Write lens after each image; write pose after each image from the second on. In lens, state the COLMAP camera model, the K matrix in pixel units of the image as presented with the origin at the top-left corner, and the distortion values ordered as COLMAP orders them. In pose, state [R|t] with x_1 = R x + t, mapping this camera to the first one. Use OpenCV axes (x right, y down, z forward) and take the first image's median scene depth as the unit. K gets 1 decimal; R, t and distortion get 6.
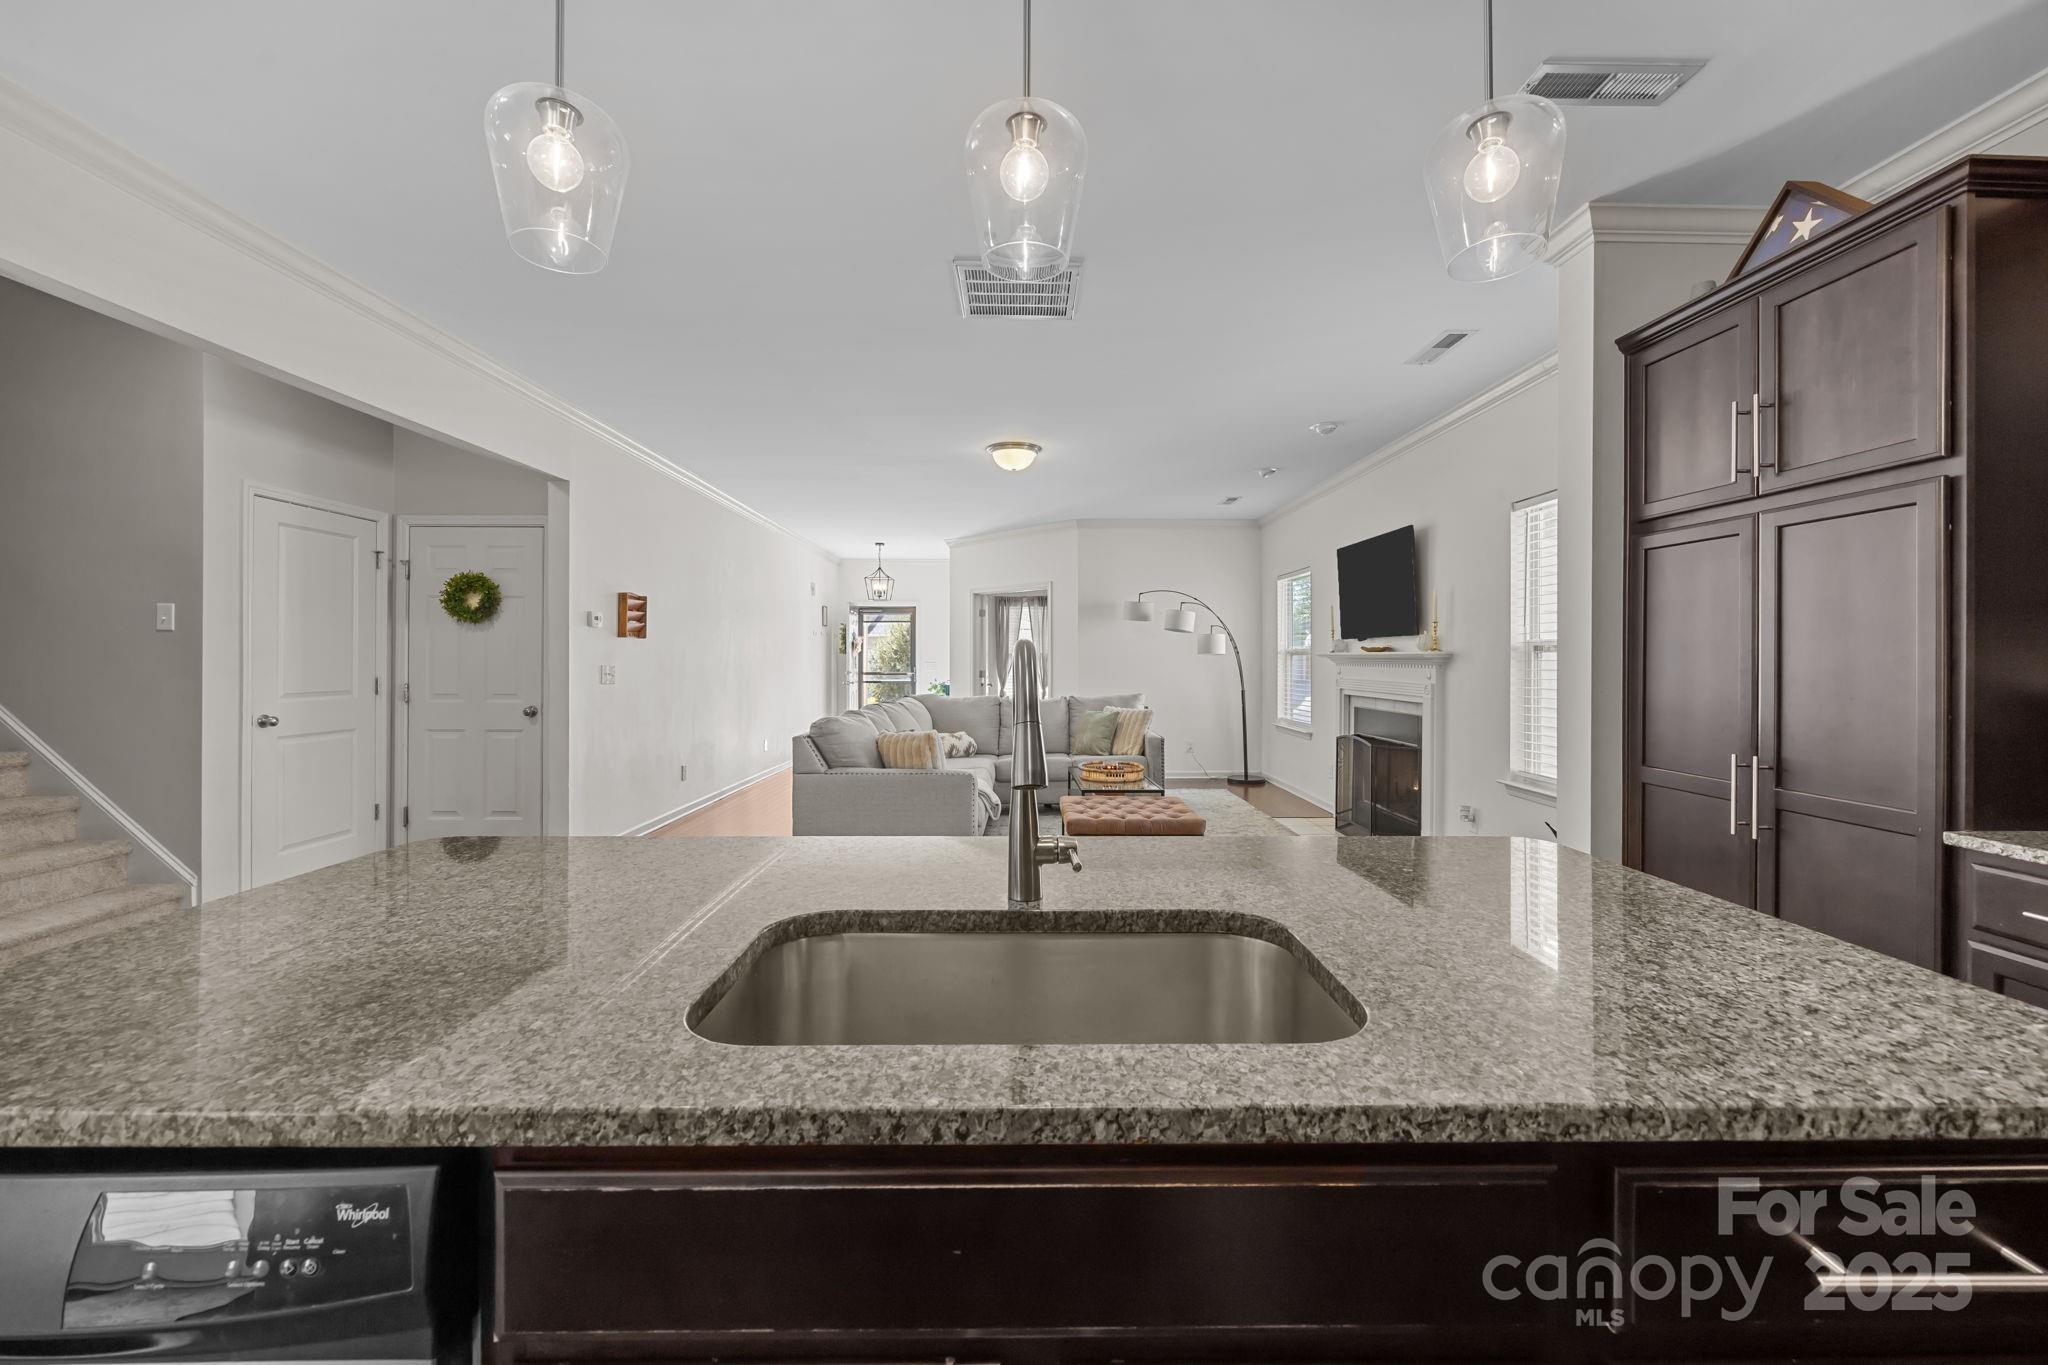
lens RADIAL K [[788.2, 0, 1014.6], [0, 788.2, 665.9], [0, 0, 1]] dist [-0.003633, -0.000276]
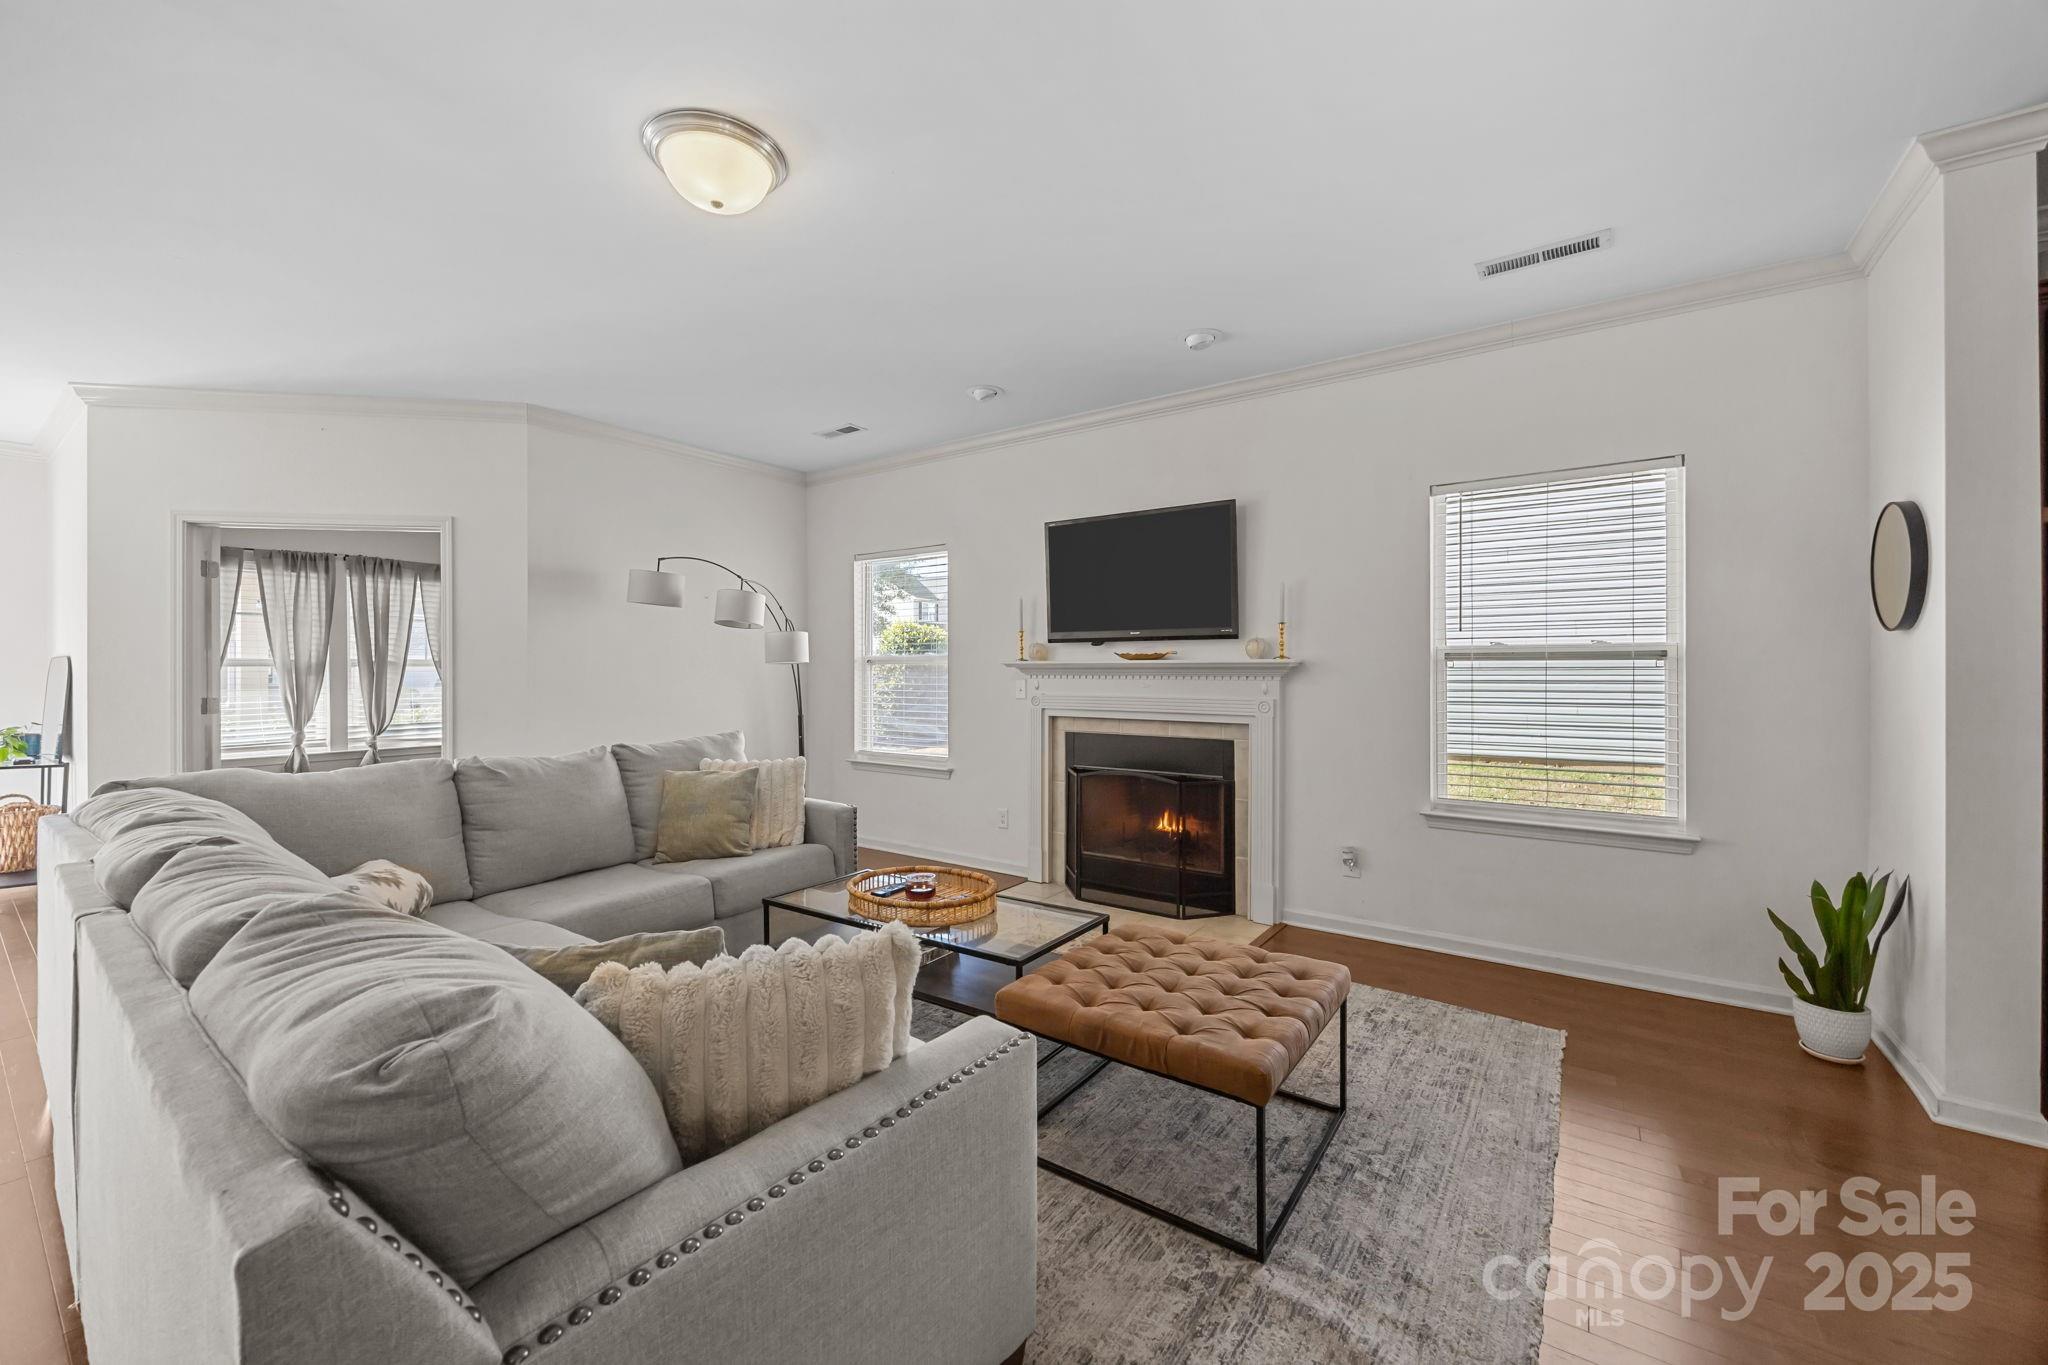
lens RADIAL K [[788.2, 0, 1014.6], [0, 788.2, 665.9], [0, 0, 1]] dist [-0.003633, -0.000276]
pose [[0.585454, 0.005592, 0.810686, -0.219019], [0.007995, 0.999888, -0.012671, -0.002958], [-0.810666, 0.013900, 0.585343, 0.587685]]
